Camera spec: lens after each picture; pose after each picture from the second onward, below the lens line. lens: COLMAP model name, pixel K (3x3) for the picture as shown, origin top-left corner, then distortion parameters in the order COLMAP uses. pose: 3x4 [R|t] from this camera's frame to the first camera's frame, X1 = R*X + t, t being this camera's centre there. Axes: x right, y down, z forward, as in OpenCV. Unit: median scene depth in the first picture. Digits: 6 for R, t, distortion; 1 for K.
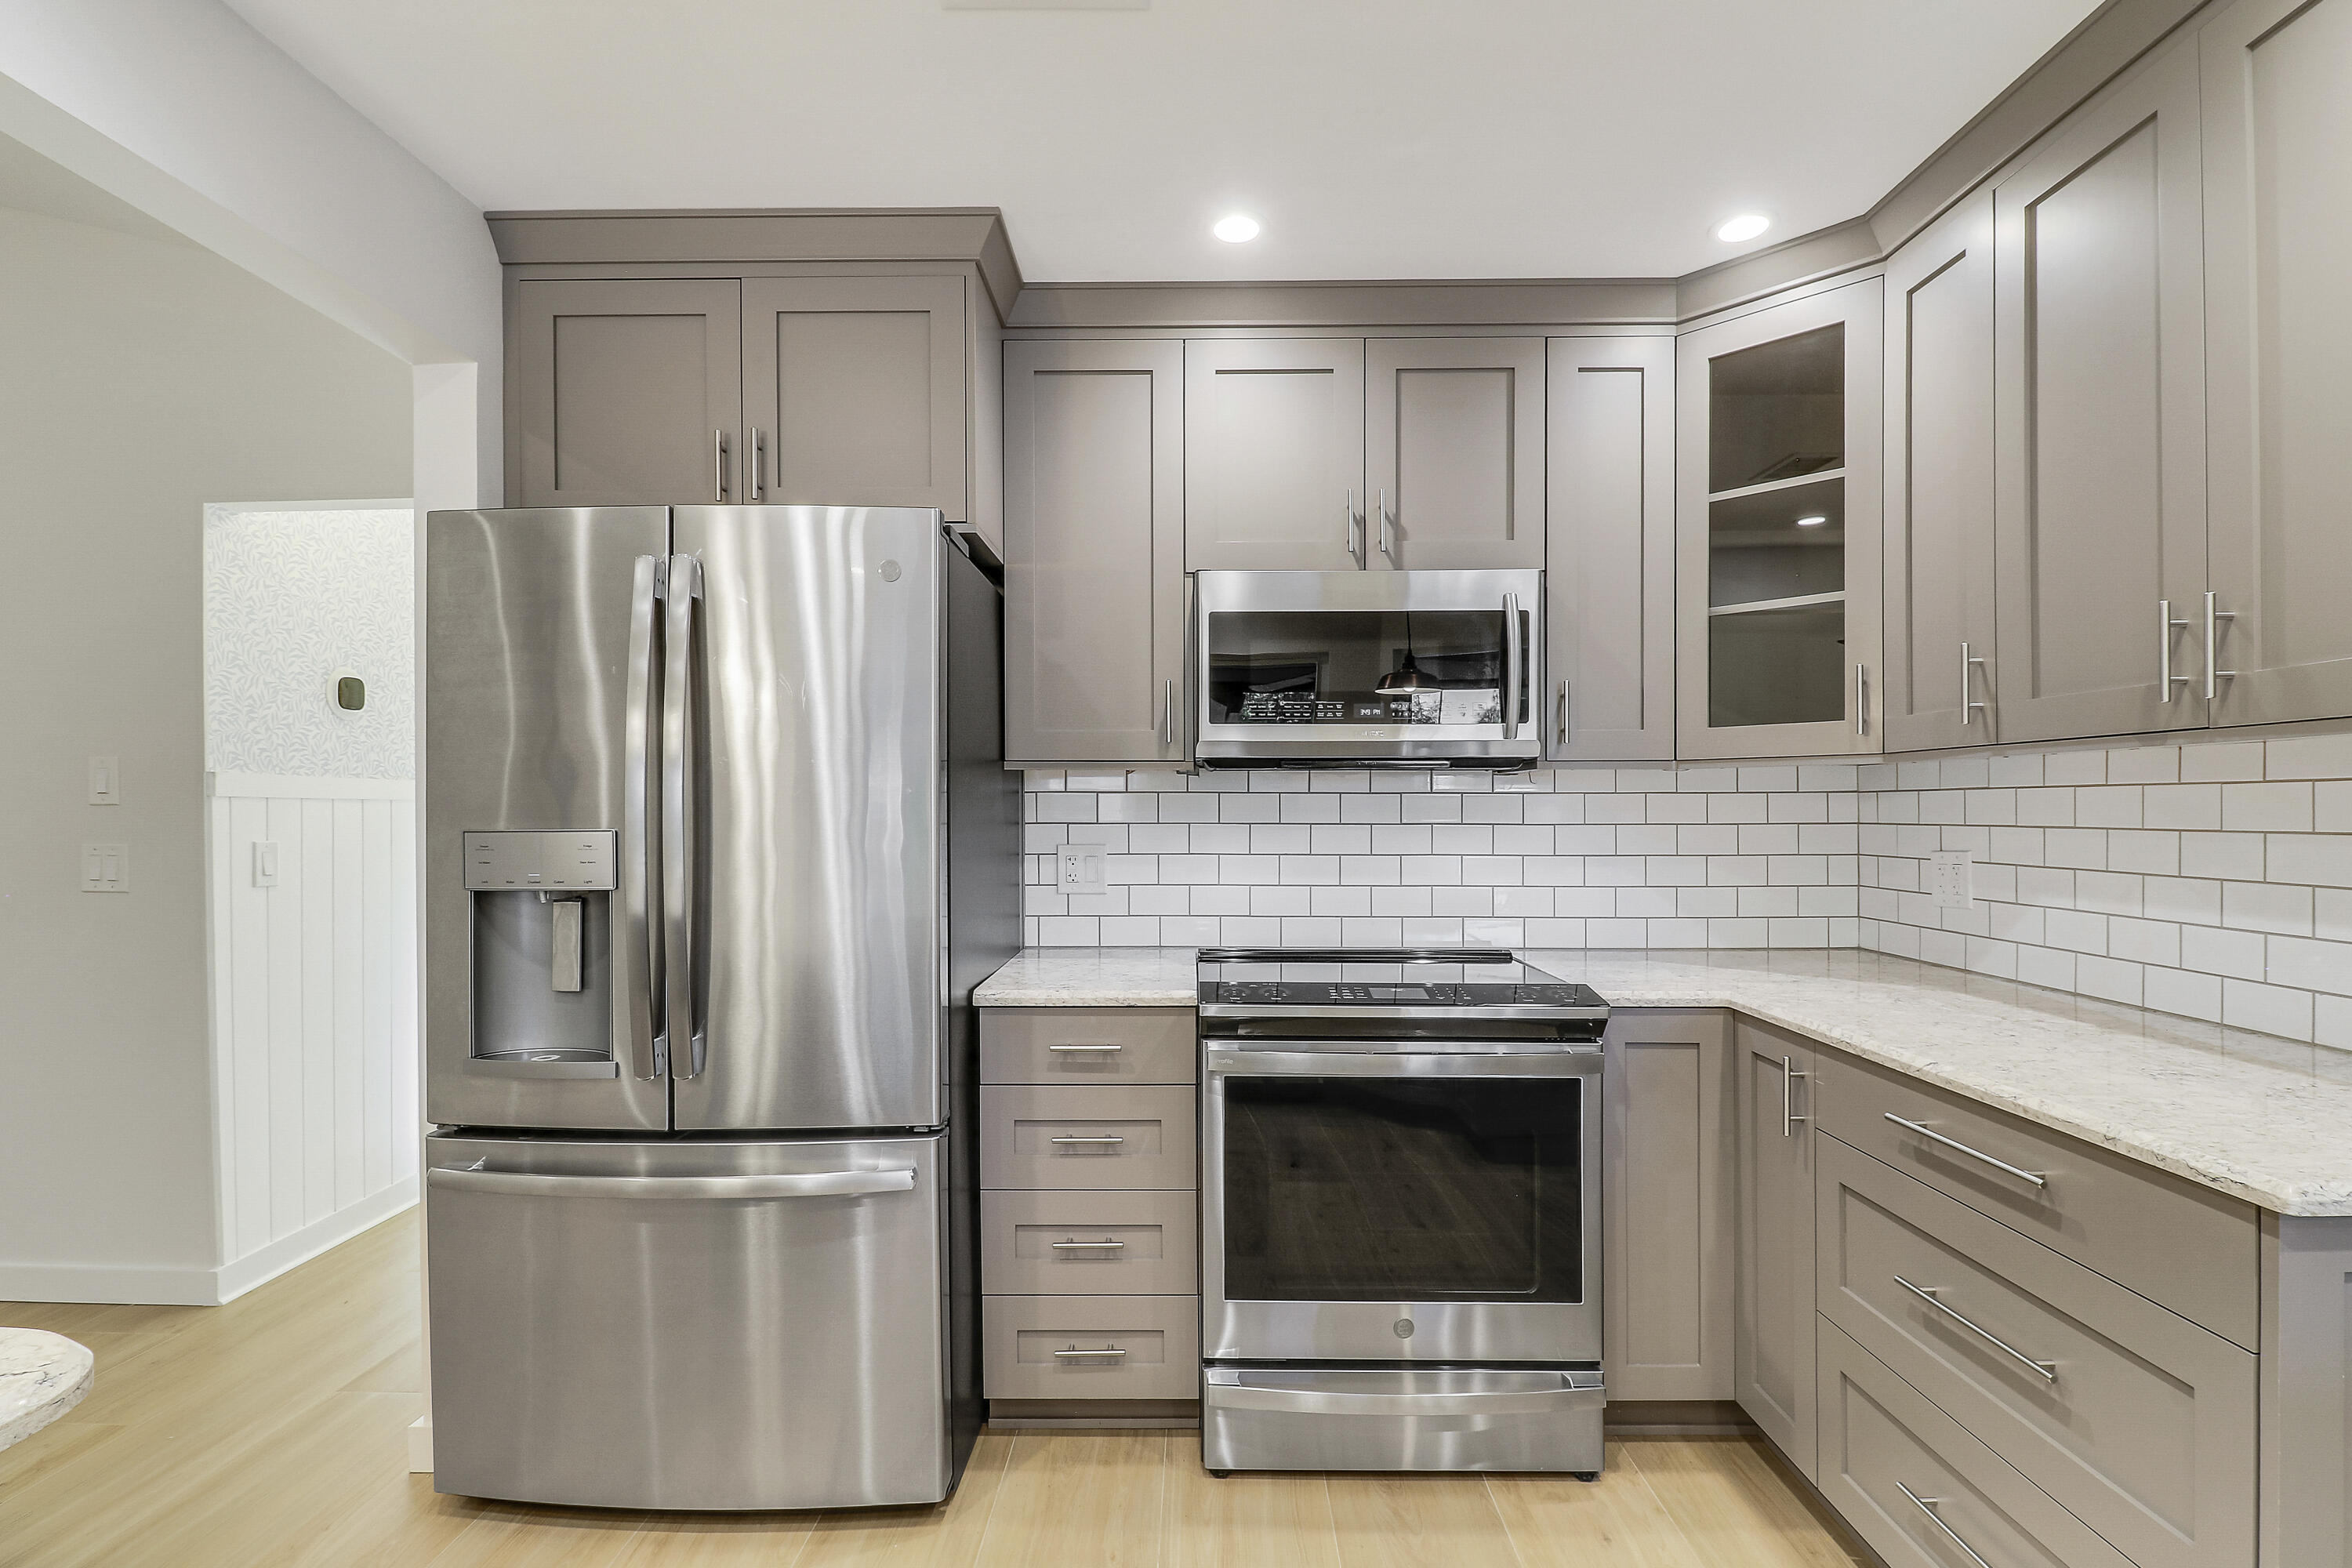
lens RADIAL K [[1109.8, 0, 1179.8], [0, 1109.8, 813.1], [0, 0, 1]] dist [-0.001793, -0.000454]
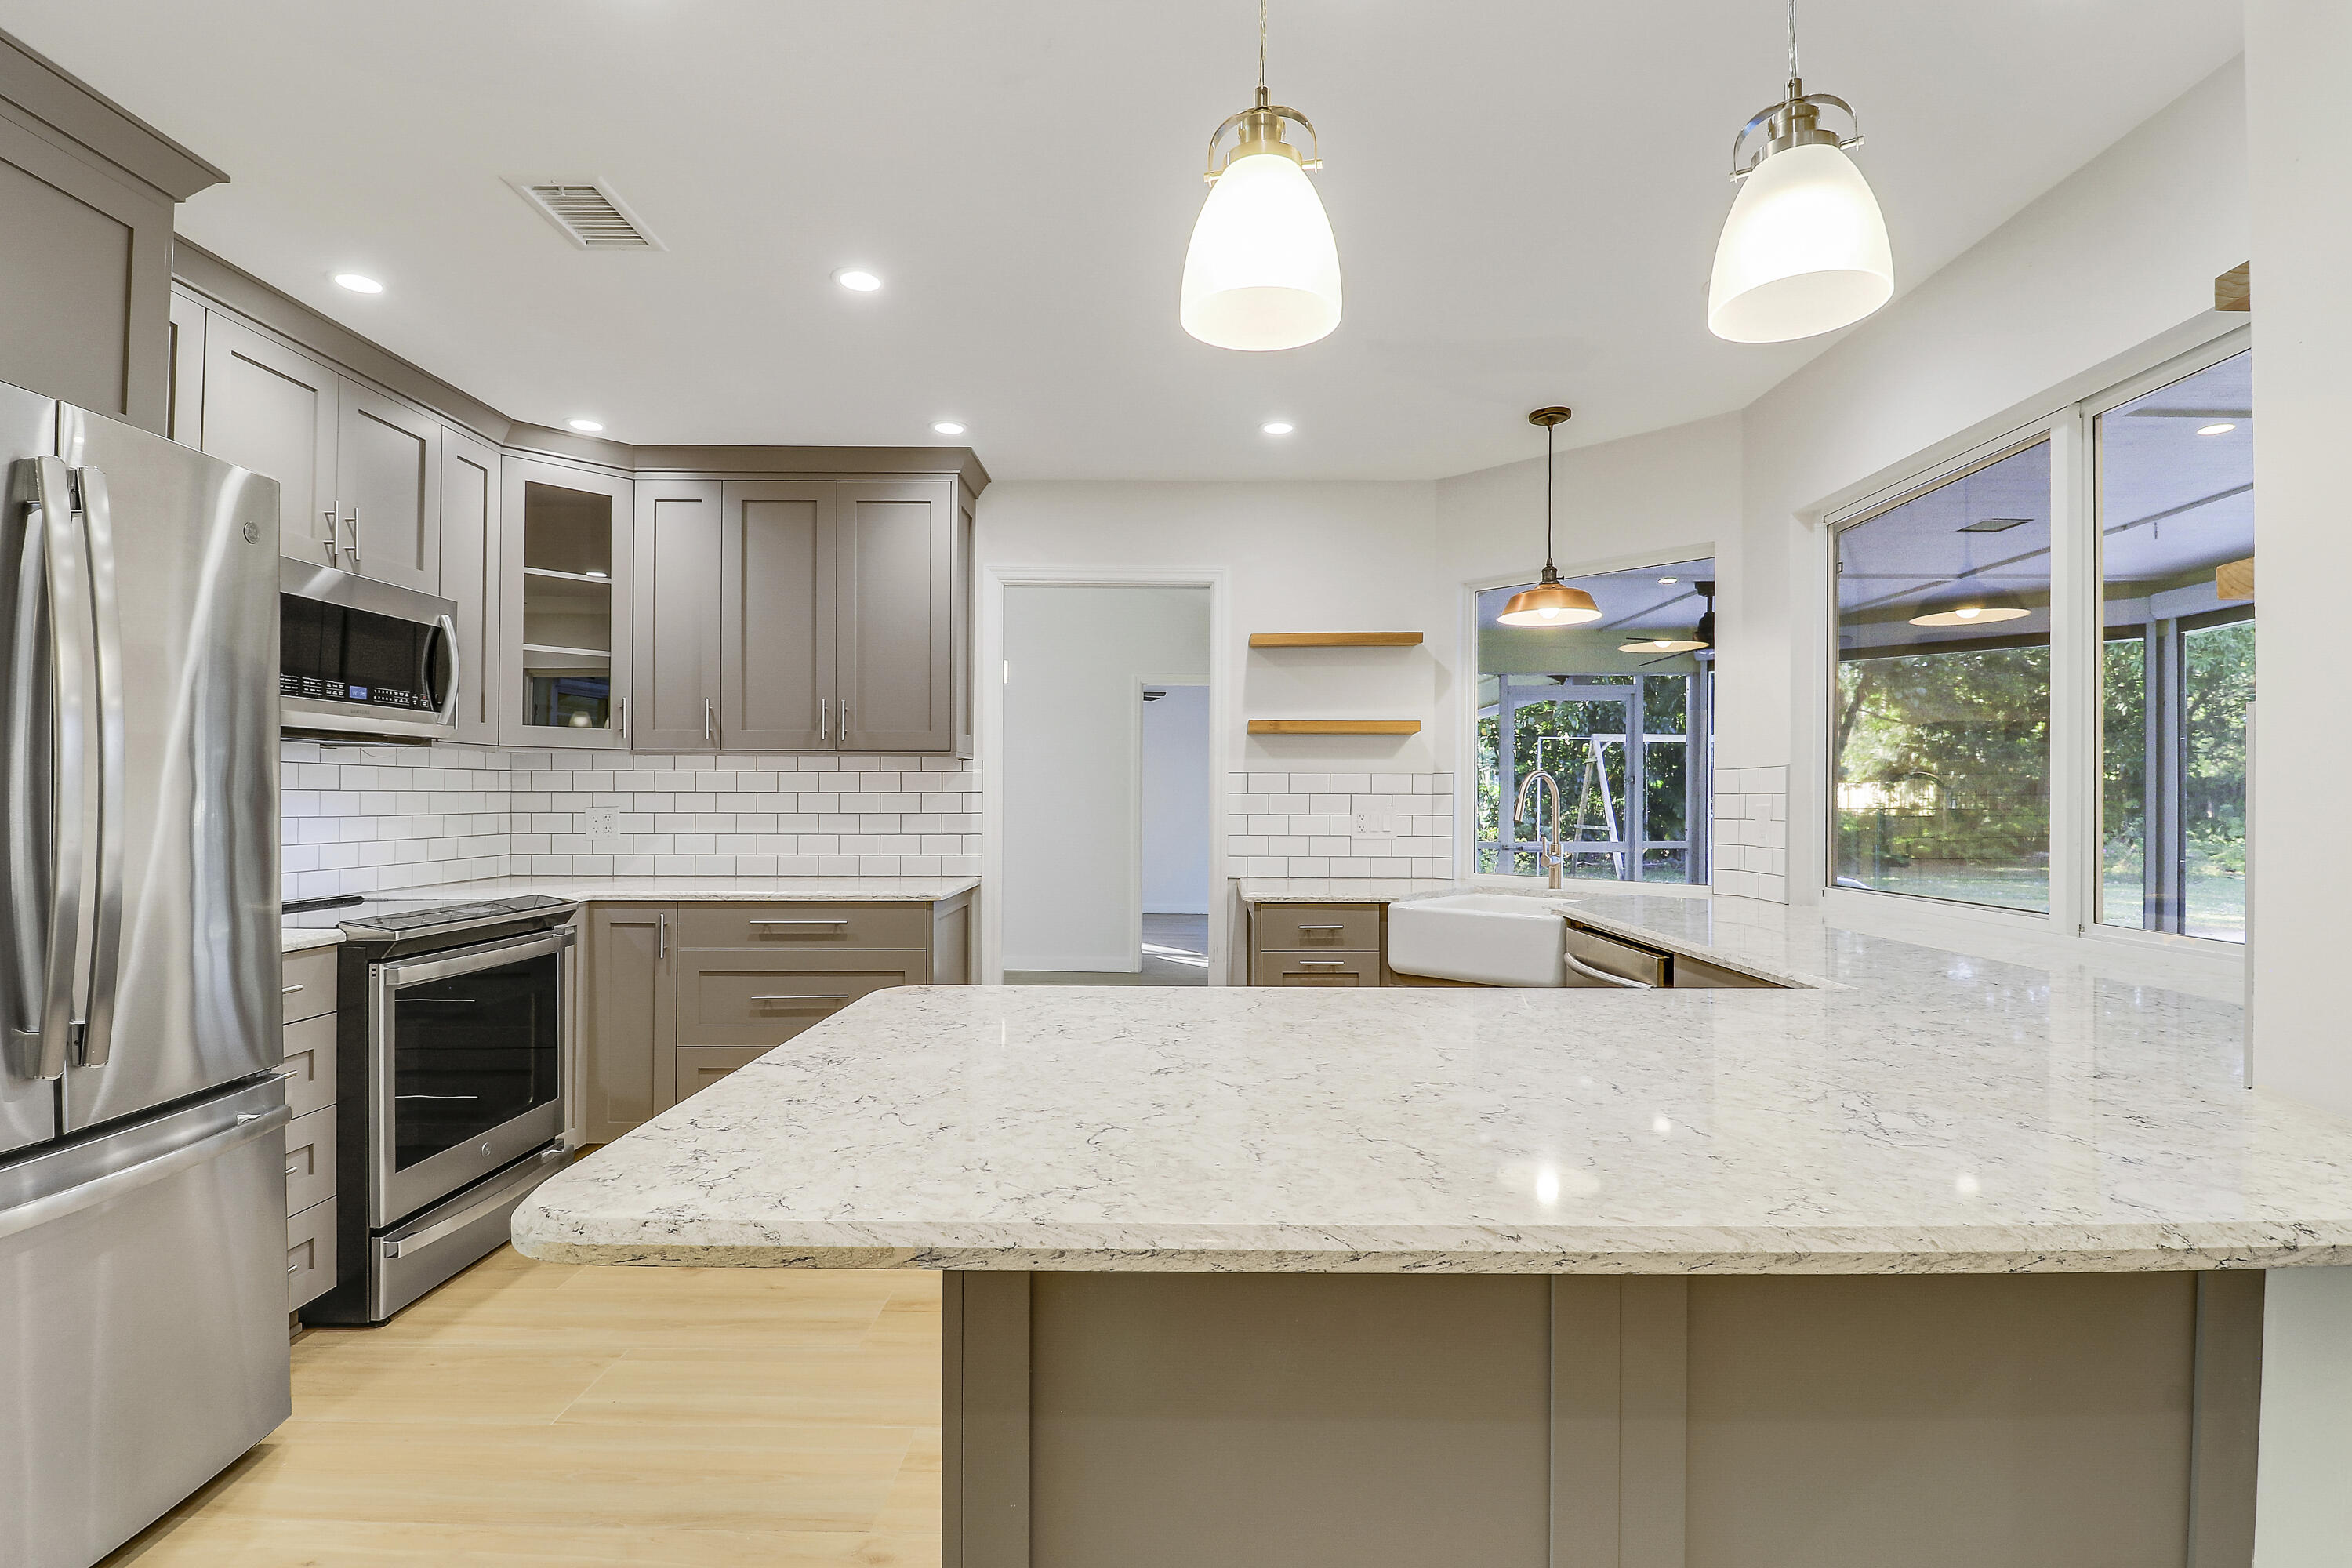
lens RADIAL K [[1133.9, 0, 1190.6], [0, 1133.9, 797.1], [0, 0, 1]] dist [0.001830, -0.014846]
pose [[-0.014267, 0.002042, 0.999896, -1.167048], [0.000853, 0.999998, -0.002030, 0.025680], [-0.999898, 0.000824, -0.014269, 0.131845]]
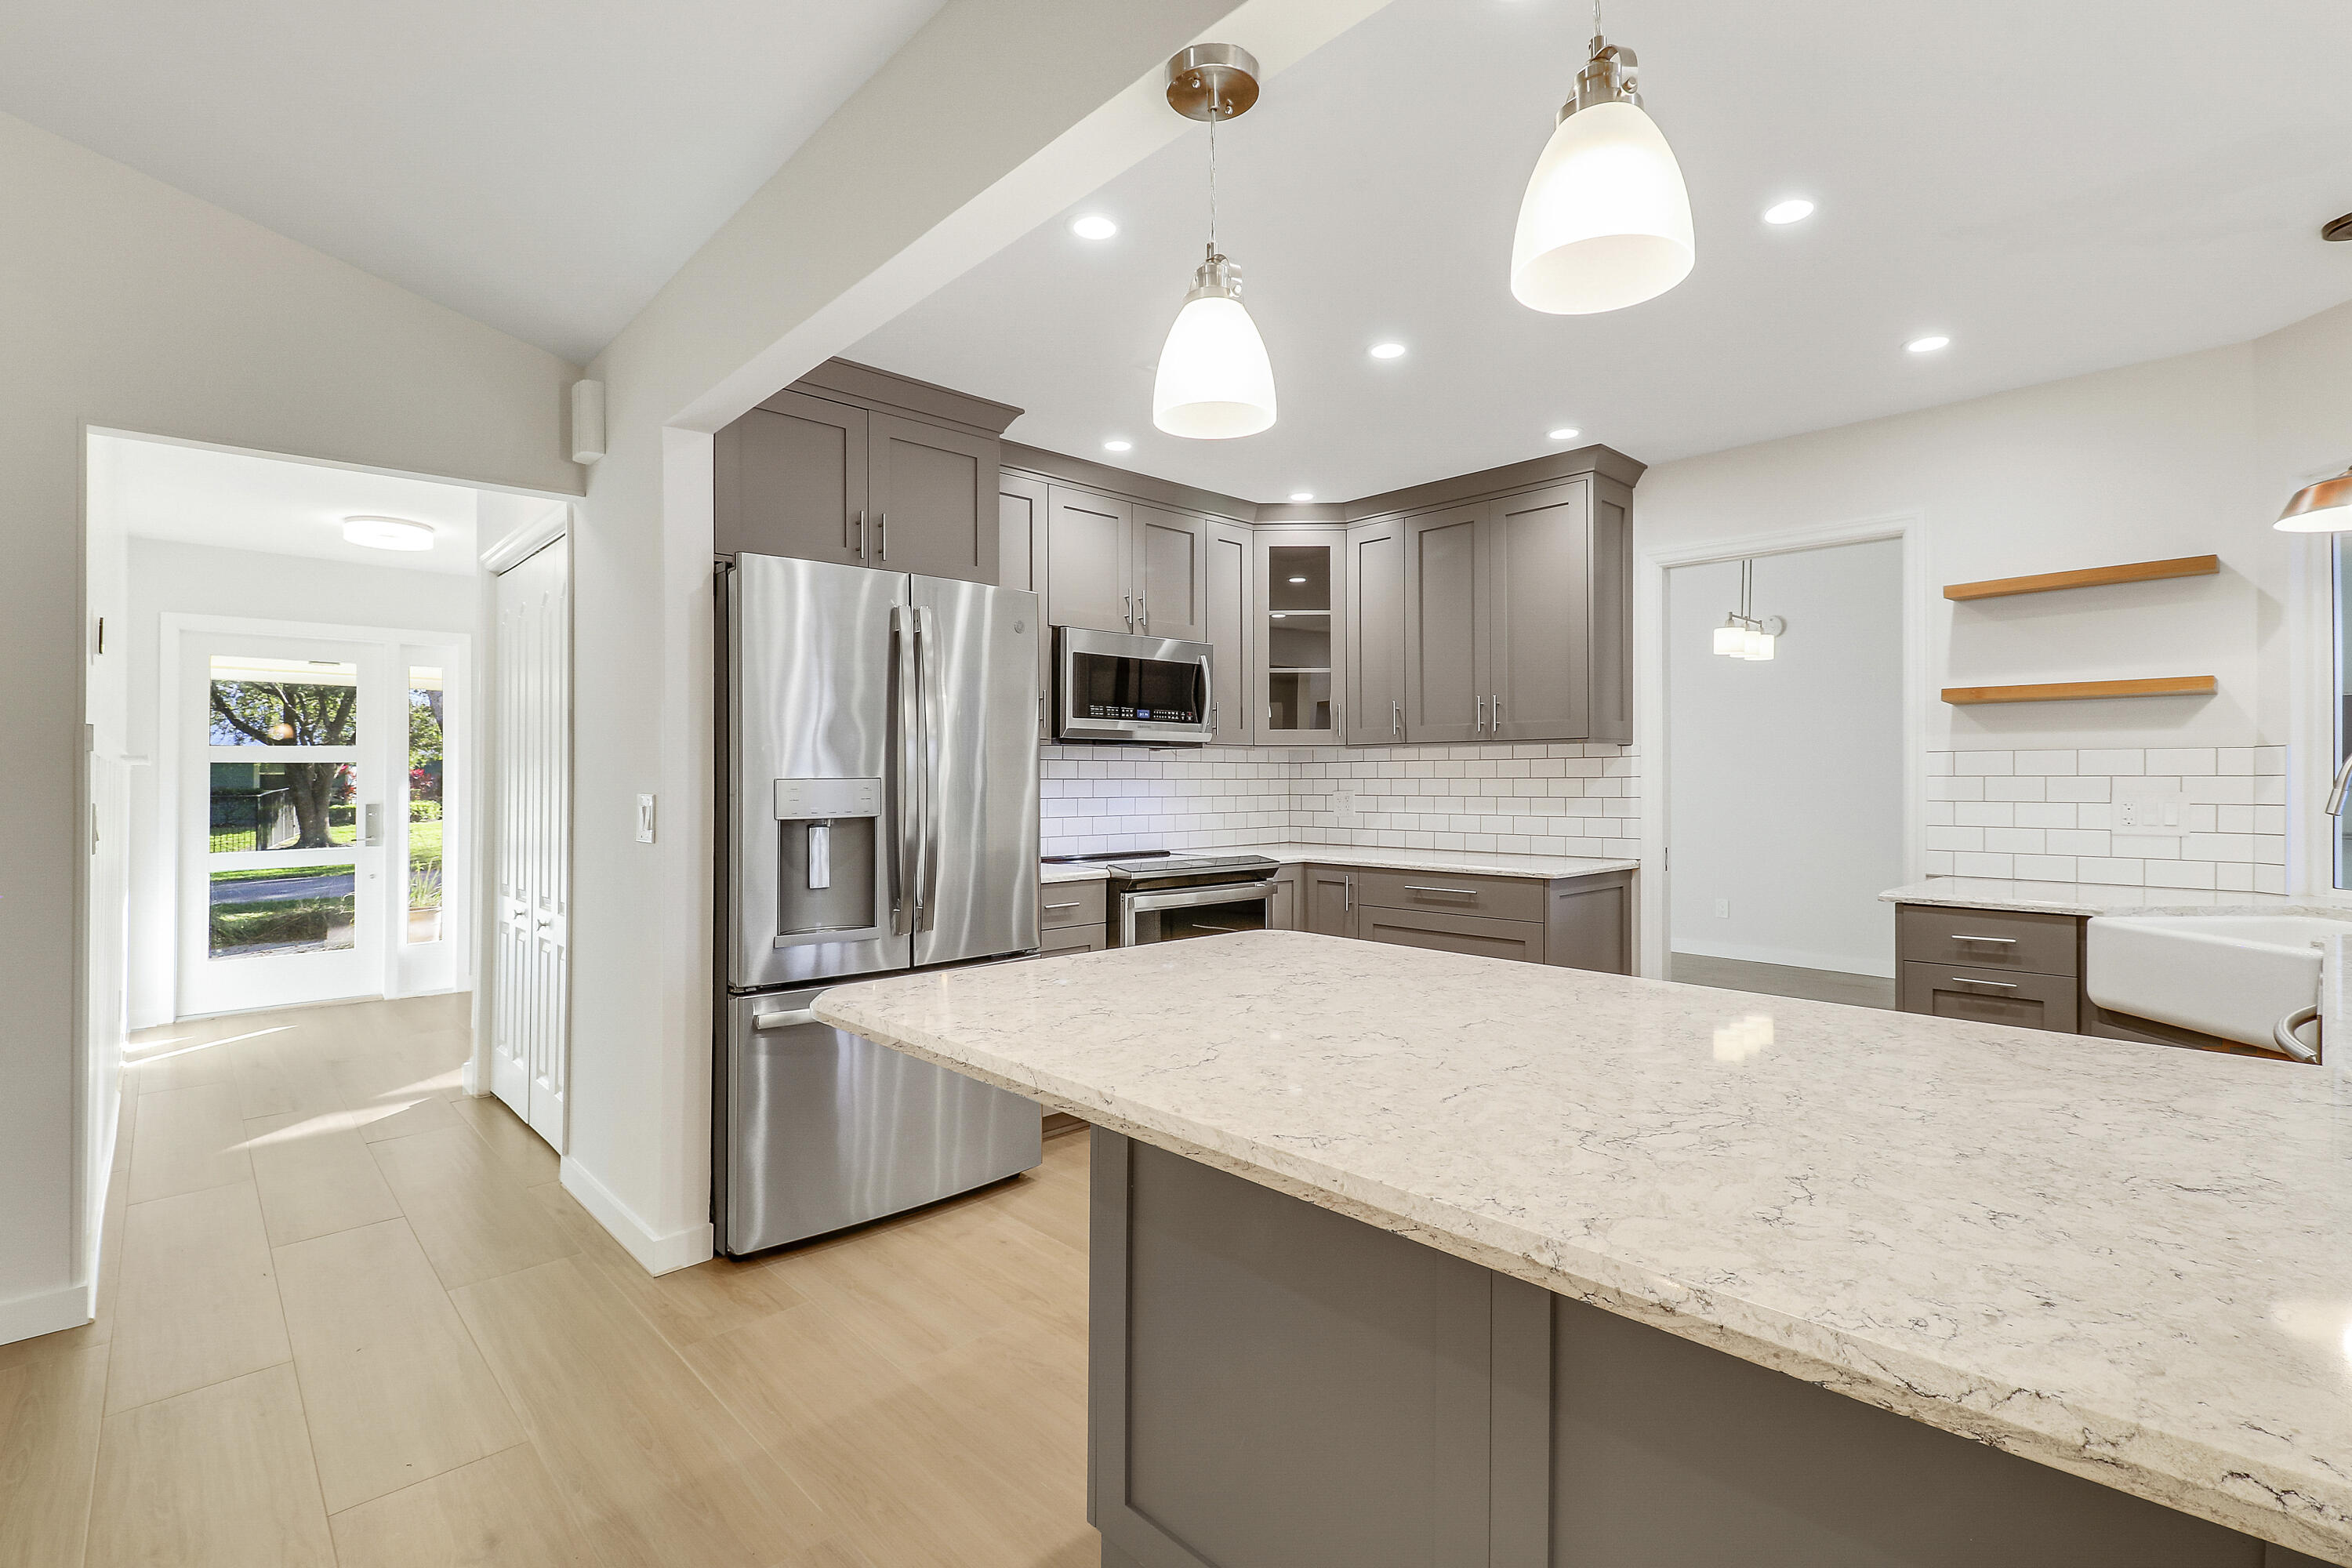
lens RADIAL K [[1102.7, 0, 1176.0], [0, 1102.7, 784.0], [0, 0, 1]] dist [-0.000977, -0.000436]
pose [[0.724078, -0.001645, 0.689716, -1.121268], [0.003330, 0.999994, -0.001111, 0.025020], [-0.689710, 0.003101, 0.724079, -0.359353]]
